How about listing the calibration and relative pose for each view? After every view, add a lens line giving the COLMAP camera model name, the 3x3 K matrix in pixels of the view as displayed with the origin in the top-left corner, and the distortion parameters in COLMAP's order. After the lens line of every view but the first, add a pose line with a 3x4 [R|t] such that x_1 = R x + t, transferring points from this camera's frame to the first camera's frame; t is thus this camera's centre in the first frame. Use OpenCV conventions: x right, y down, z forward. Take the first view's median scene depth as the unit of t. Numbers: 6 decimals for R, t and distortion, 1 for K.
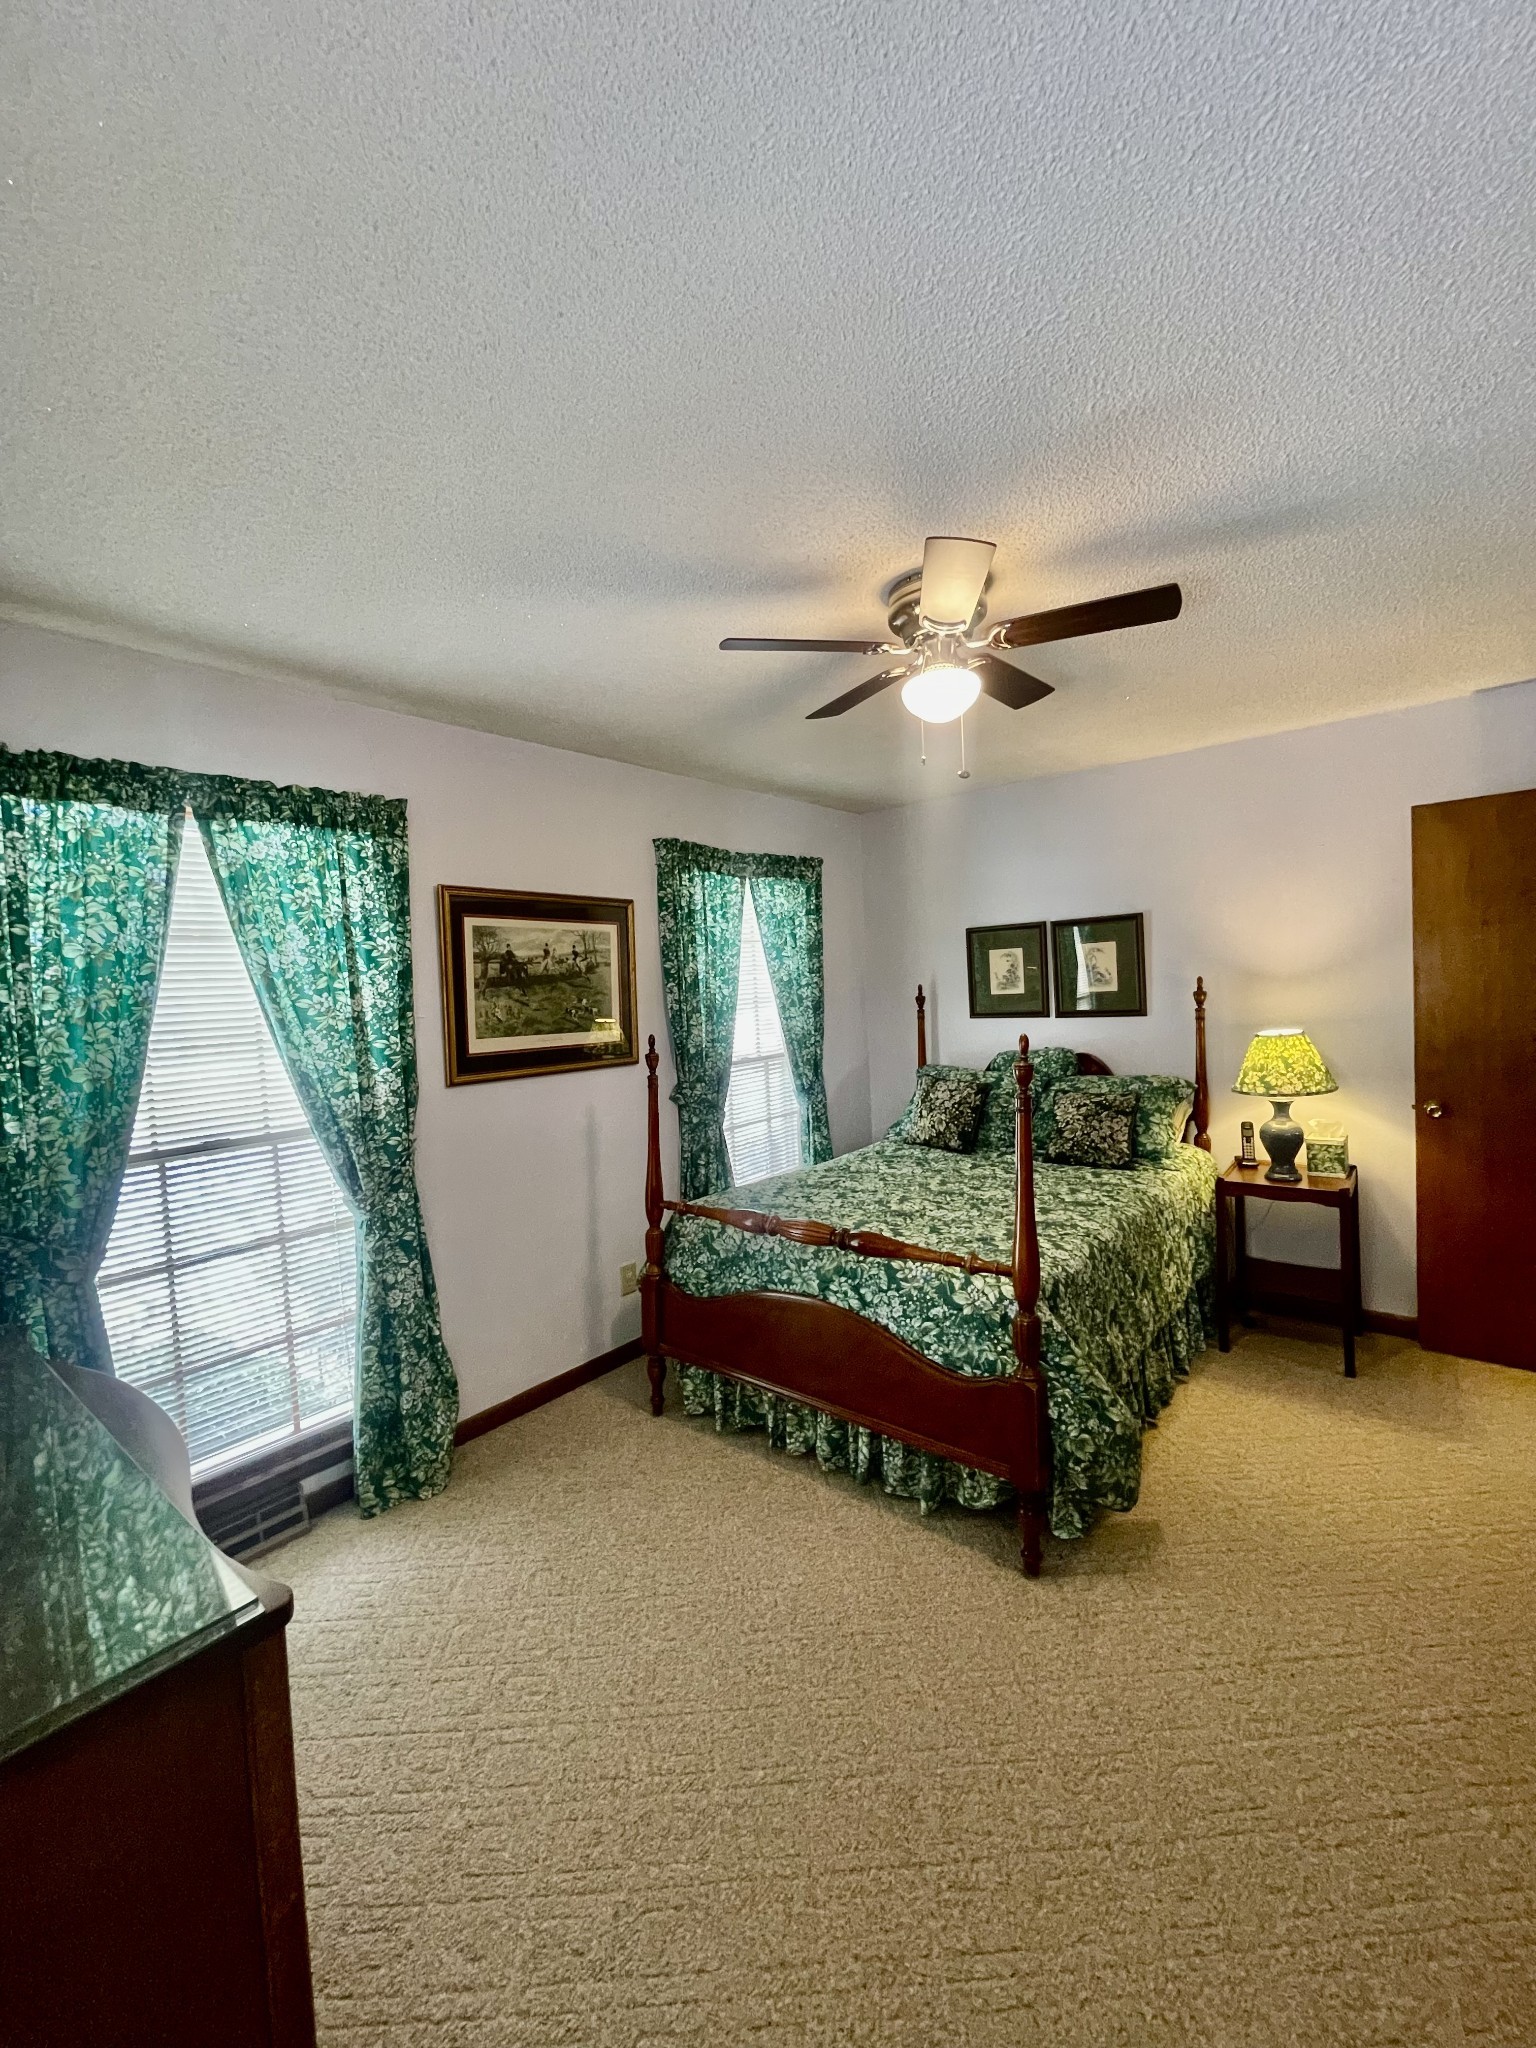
lens RADIAL K [[823.0, 0, 764.5], [0, 823.0, 1015.6], [0, 0, 1]] dist [-0.001399, 0.000269]
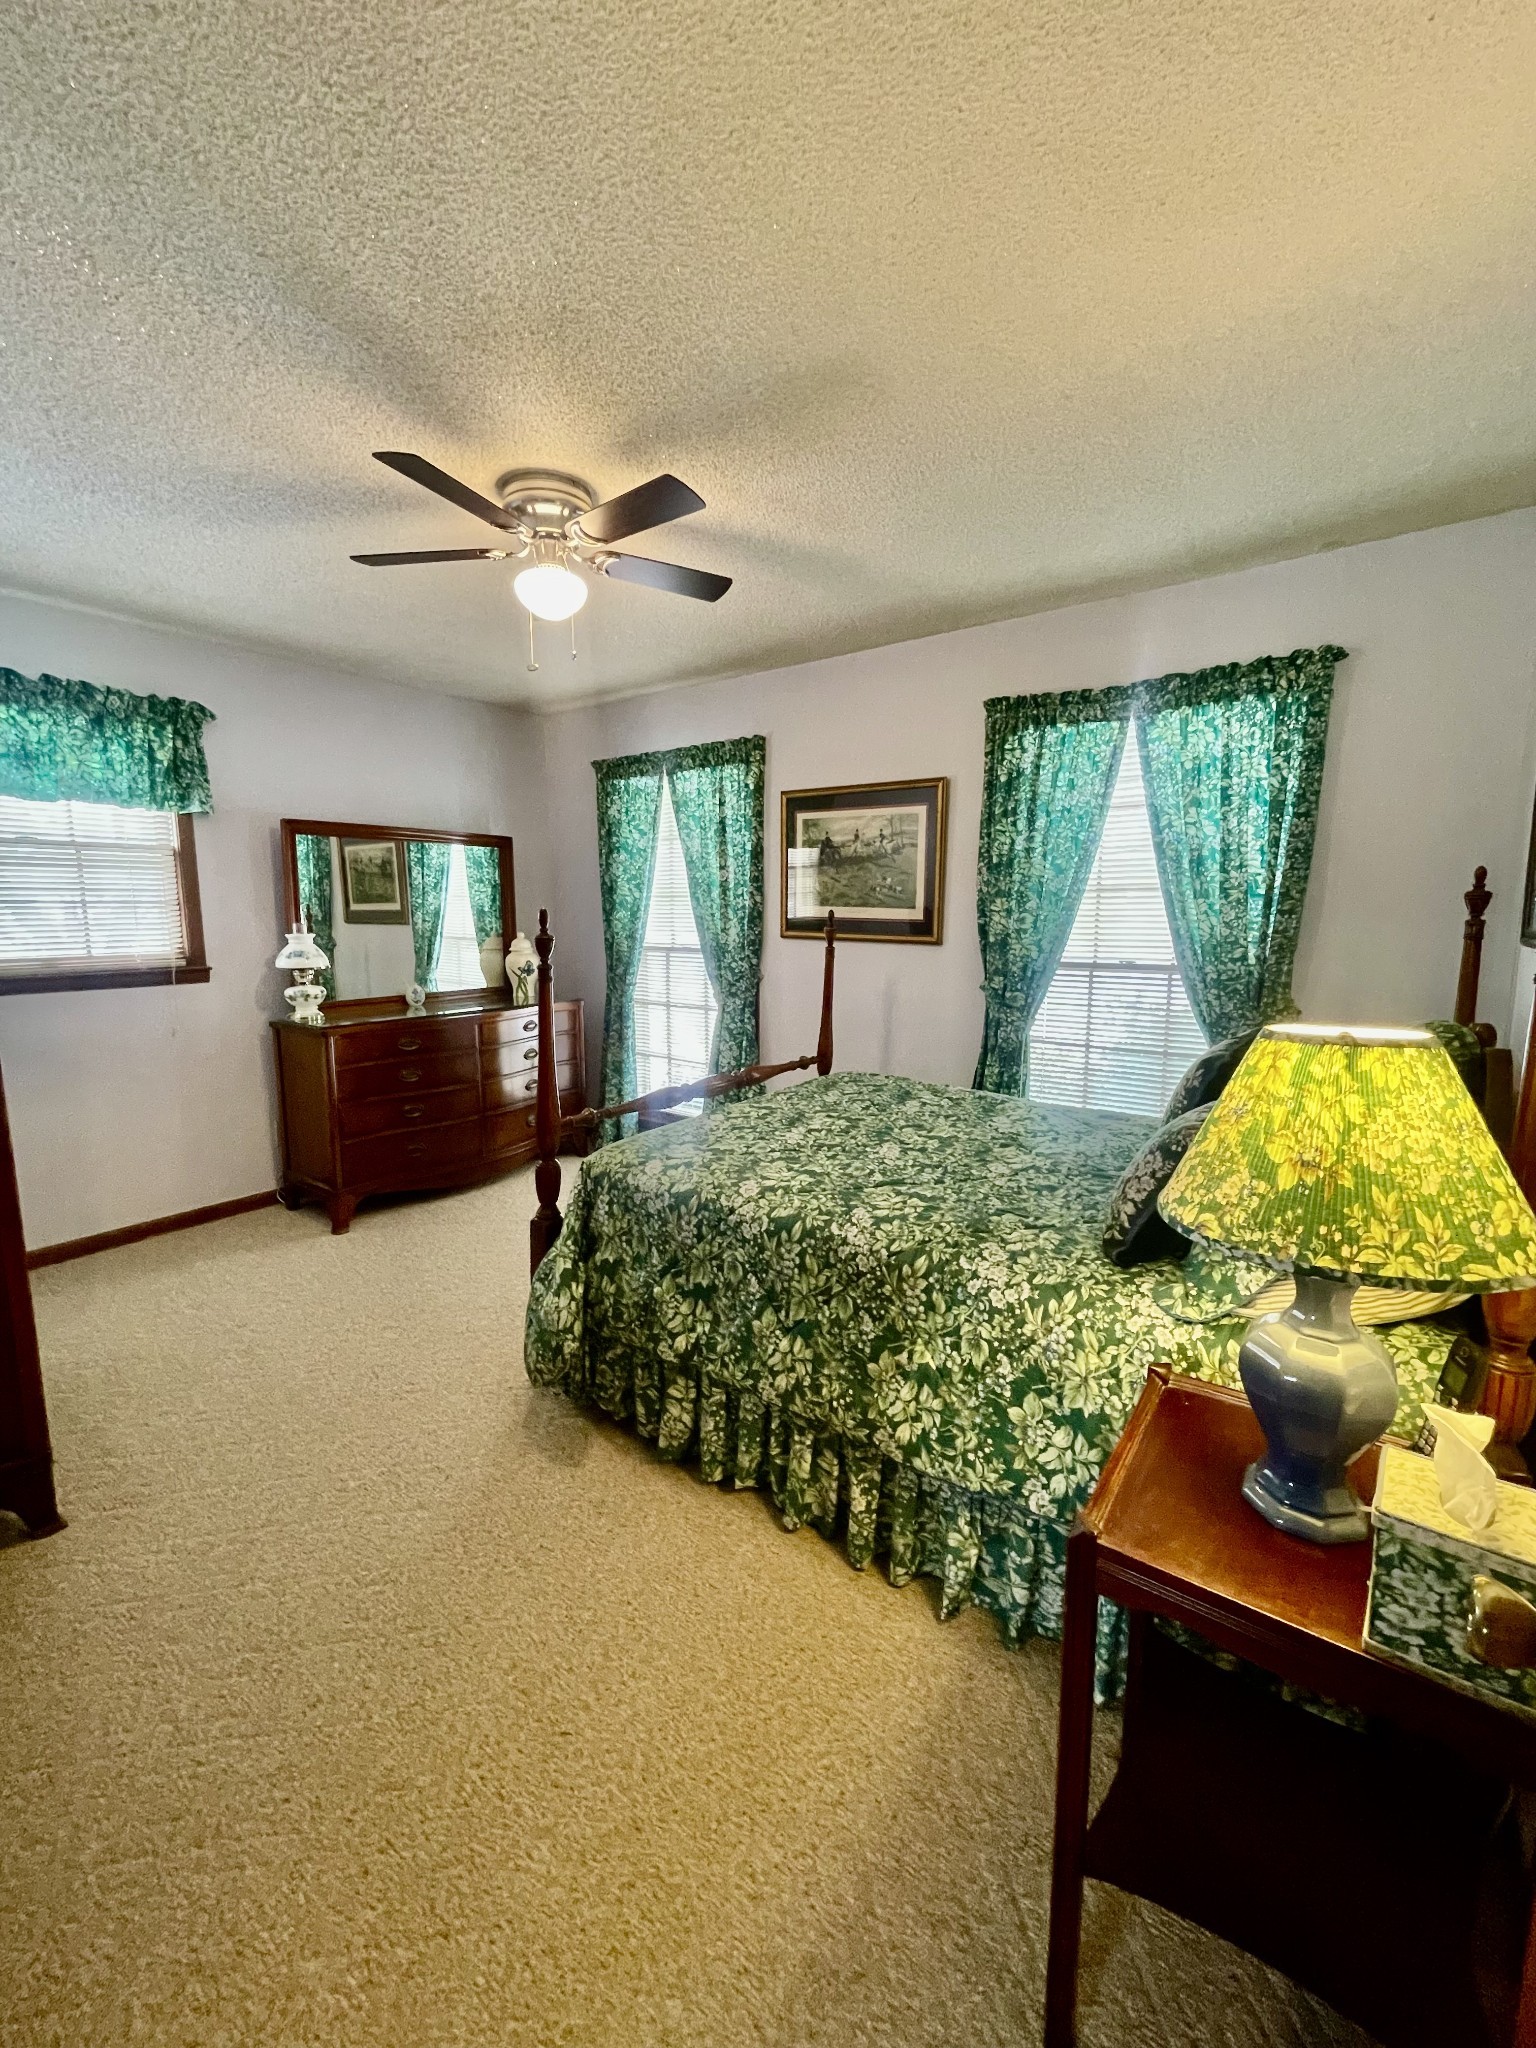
lens RADIAL K [[823.0, 0, 768.1], [0, 823.0, 1023.2], [0, 0, 1]] dist [-0.001399, 0.000269]
pose [[0.051043, 0.189584, -0.980537, 0.915574], [-0.041104, 0.981384, 0.187608, -0.030268], [0.997850, 0.030728, 0.057885, 0.801077]]
